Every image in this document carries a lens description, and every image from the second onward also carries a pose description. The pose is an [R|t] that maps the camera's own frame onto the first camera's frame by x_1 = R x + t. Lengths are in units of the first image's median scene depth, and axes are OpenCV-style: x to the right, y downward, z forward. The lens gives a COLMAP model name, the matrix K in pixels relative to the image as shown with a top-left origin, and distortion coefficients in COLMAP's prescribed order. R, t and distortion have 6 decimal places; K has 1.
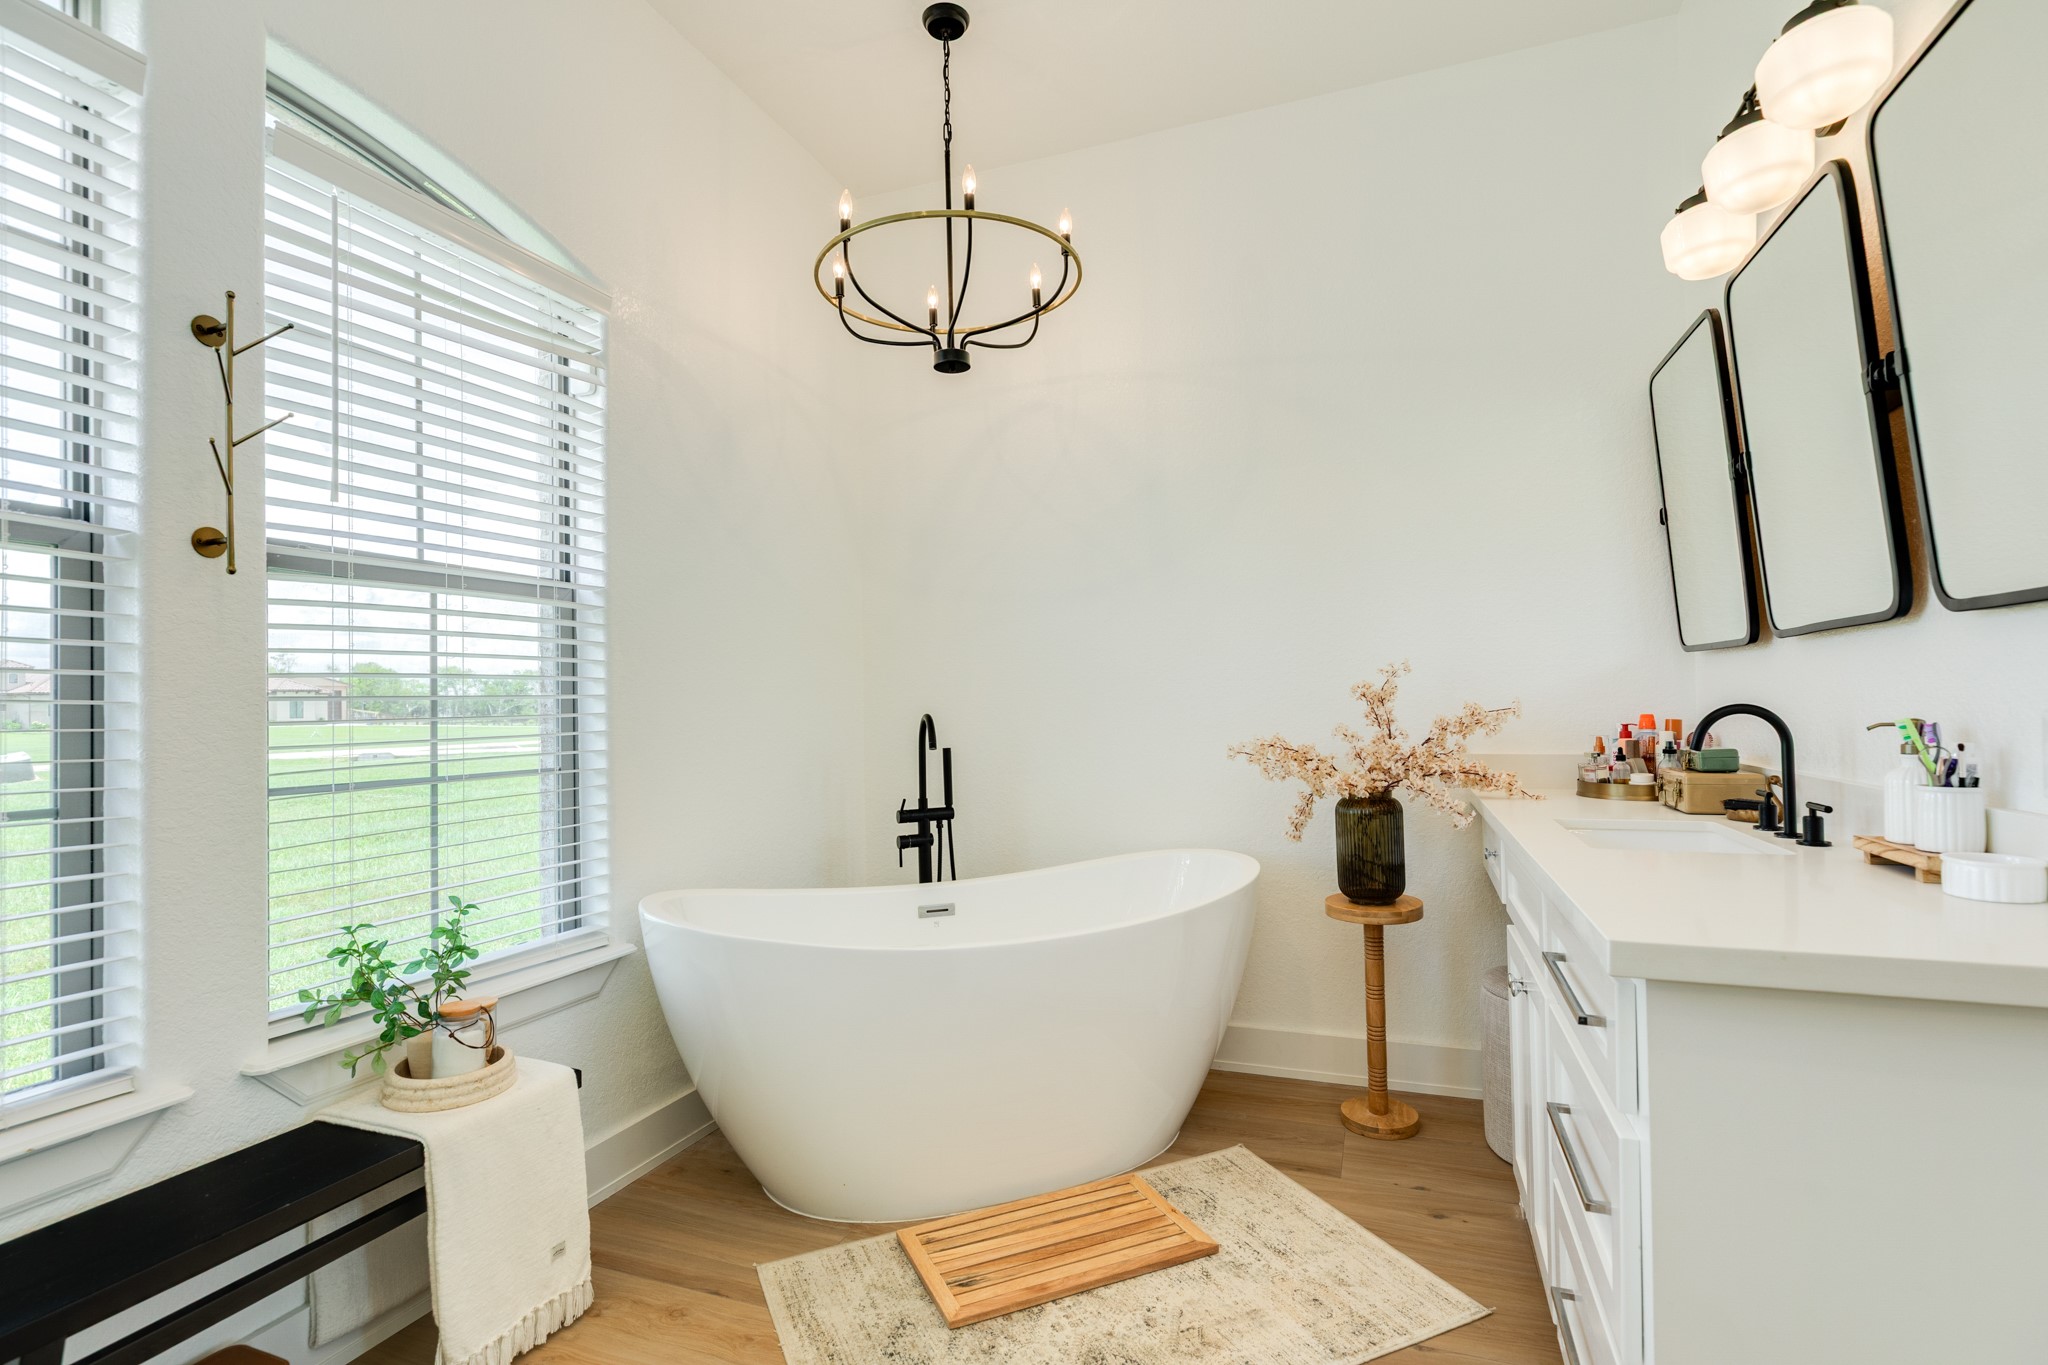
lens RADIAL K [[979.2, 0, 1030.4], [0, 979.2, 690.2], [0, 0, 1]] dist [-0.004169, -0.000384]
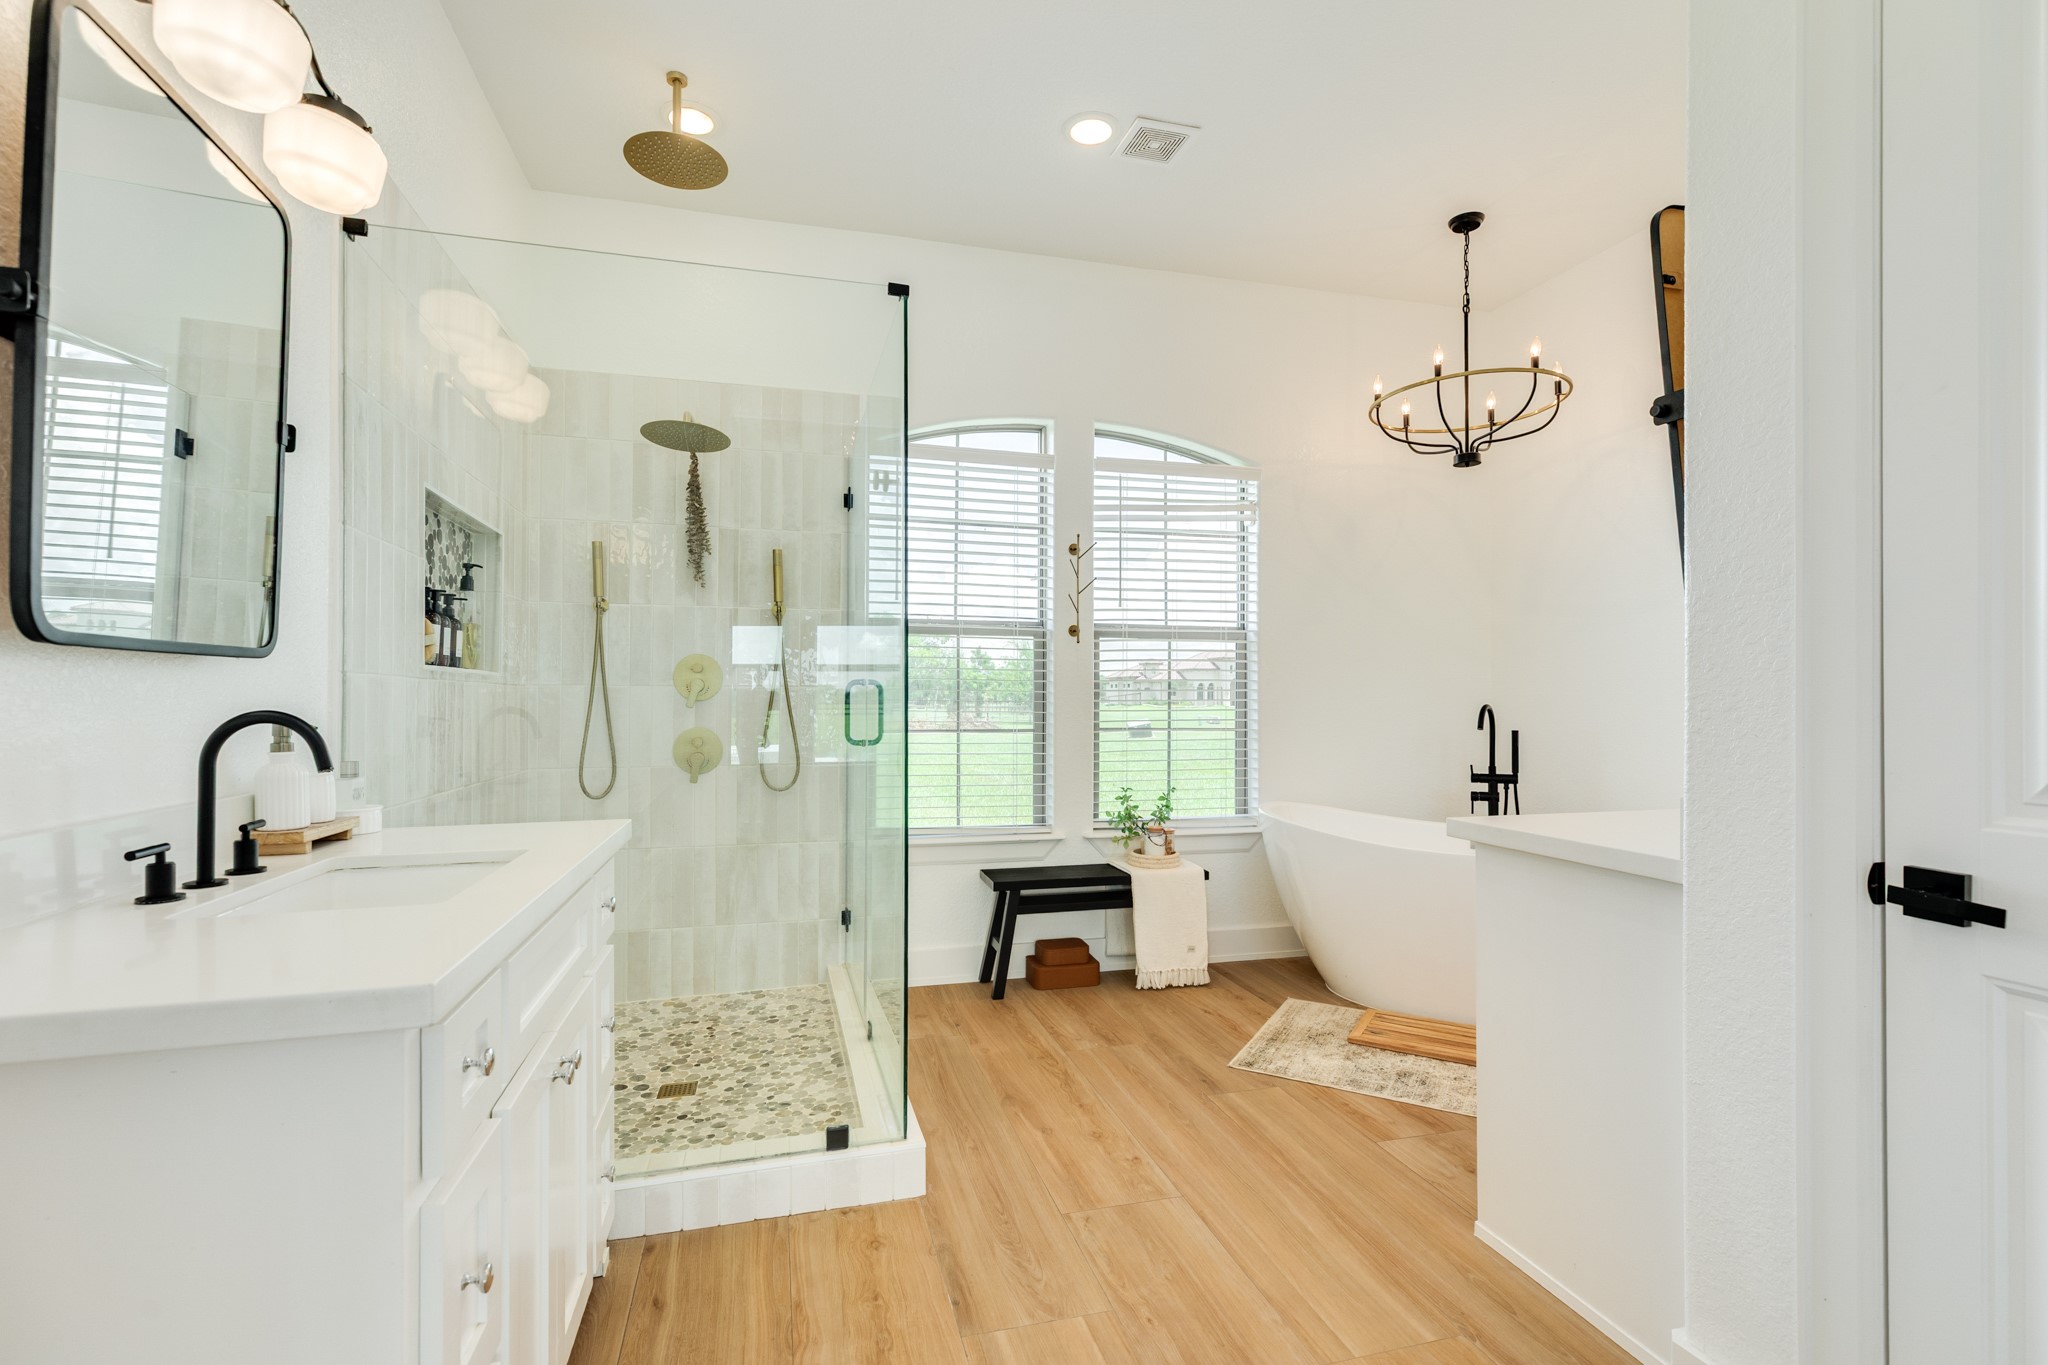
lens RADIAL K [[915.3, 0, 1019.4], [0, 915.3, 691.6], [0, 0, 1]] dist [0.001863, 0.000199]
pose [[0.569050, 0.003862, -0.822294, 0.879049], [0.001009, 0.999985, 0.005394, -0.001625], [0.822303, -0.003899, 0.569037, -0.416849]]
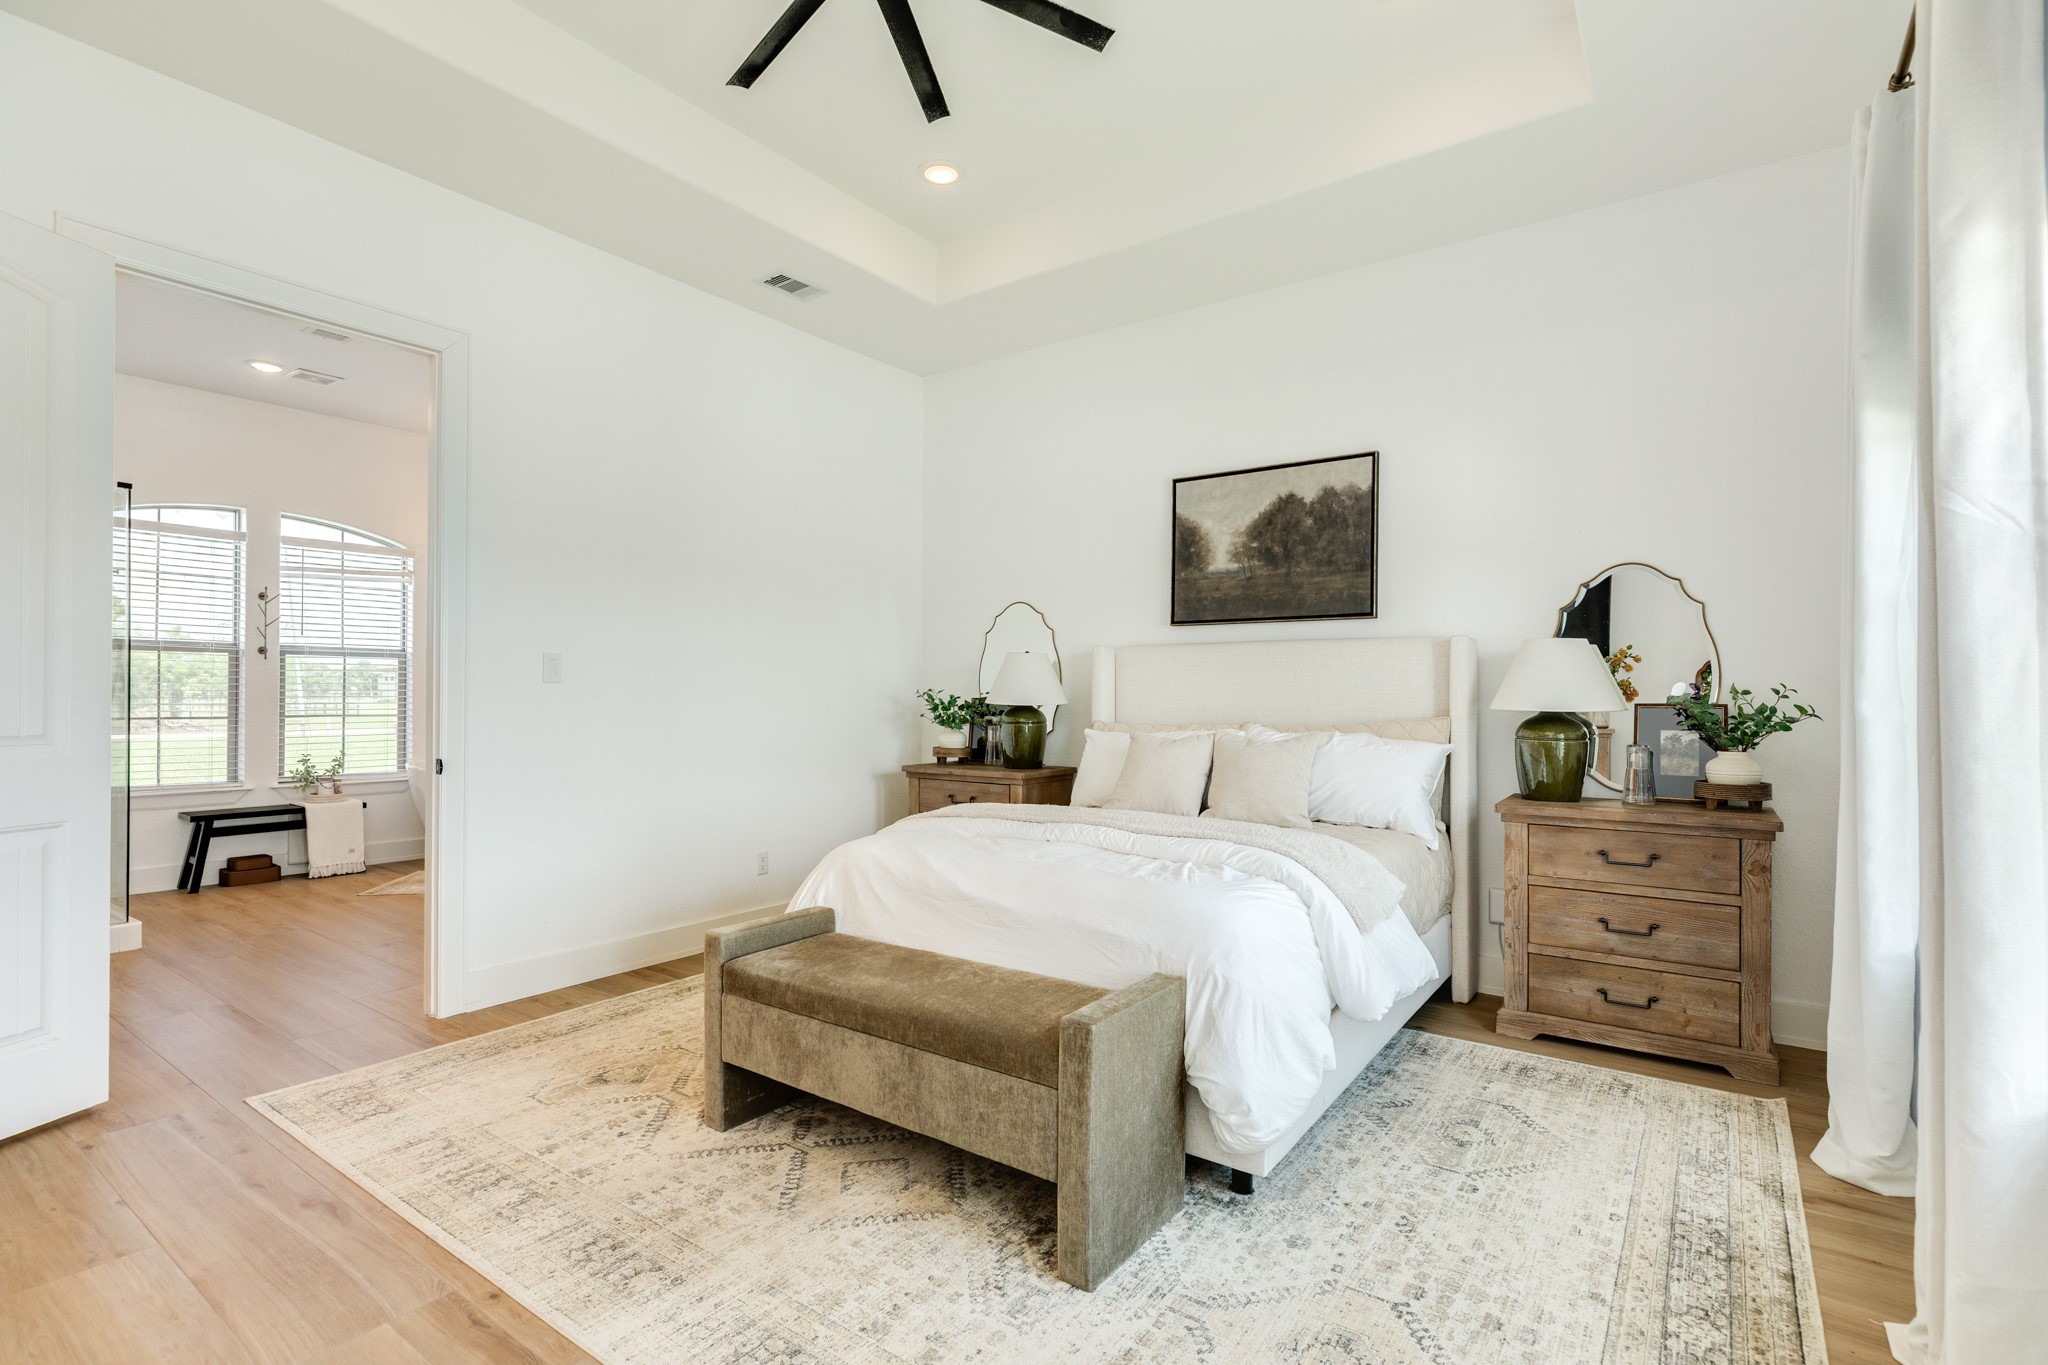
lens RADIAL K [[957.1, 0, 1021.1], [0, 957.1, 688.0], [0, 0, 1]] dist [-0.001266, -0.000467]
pose [[0.958917, 0.003966, -0.283658, 2.555196], [-0.004635, 0.999988, -0.001688, -0.006211], [0.283648, 0.002934, 0.958924, -1.467033]]
